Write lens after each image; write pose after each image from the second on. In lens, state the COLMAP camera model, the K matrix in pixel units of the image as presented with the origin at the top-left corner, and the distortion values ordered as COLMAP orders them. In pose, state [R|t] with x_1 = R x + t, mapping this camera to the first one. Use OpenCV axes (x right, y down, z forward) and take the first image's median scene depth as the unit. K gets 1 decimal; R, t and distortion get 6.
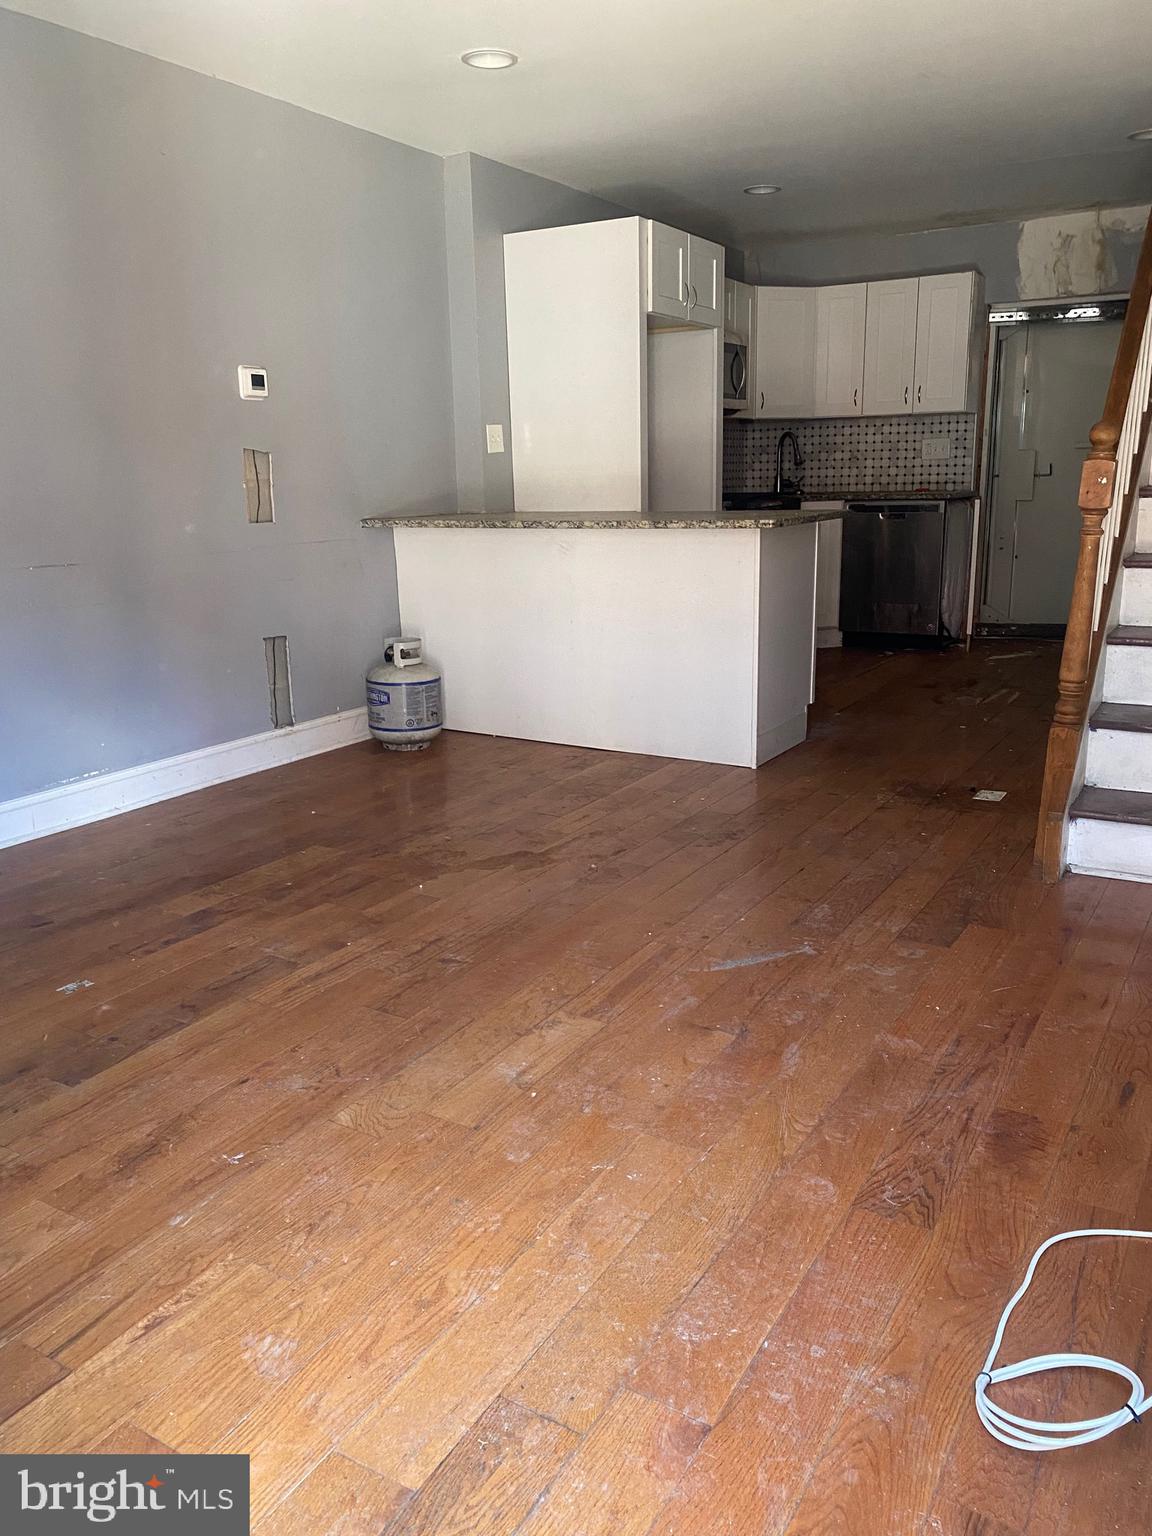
lens RADIAL K [[1167.5, 0, 578.2], [0, 1167.5, 754.8], [0, 0, 1]] dist [0.030331, -0.014705]
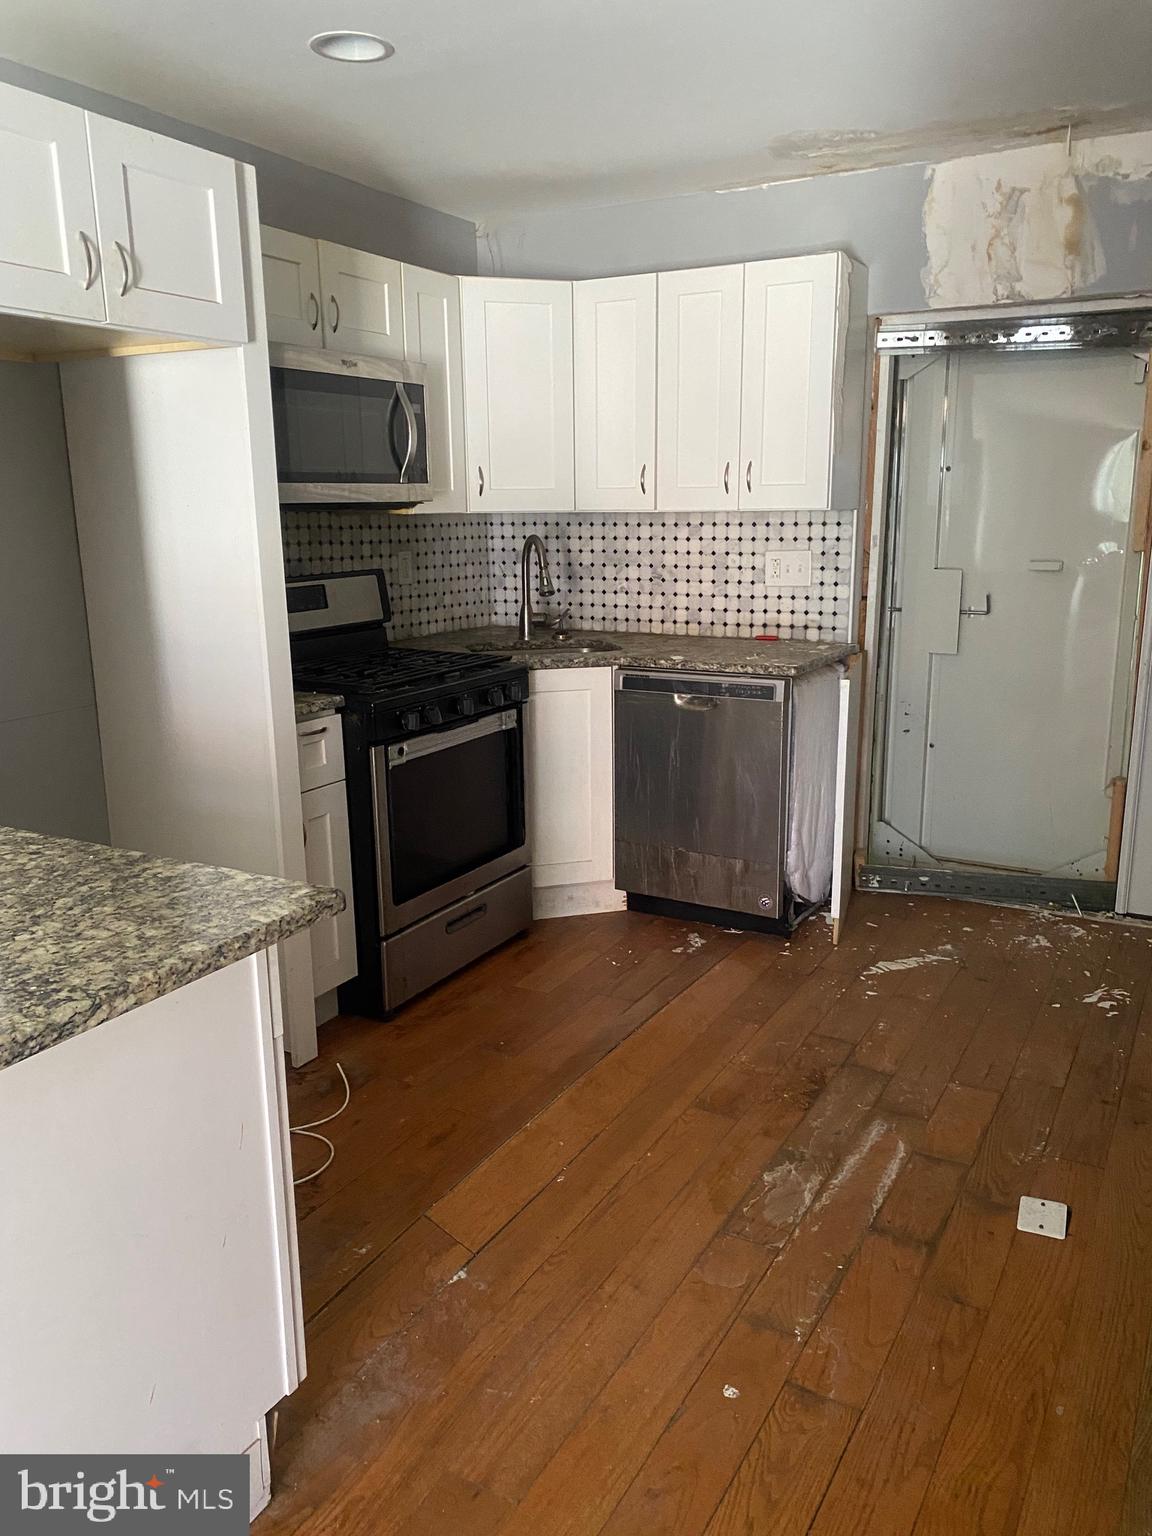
lens RADIAL K [[1167.5, 0, 575.1], [0, 1167.5, 783.1], [0, 0, 1]] dist [0.030331, -0.014705]
pose [[0.999668, 0.003947, 0.025453, 0.188274], [-0.003770, 0.999968, -0.006997, -0.152950], [-0.025480, 0.006899, 0.999652, 0.435488]]
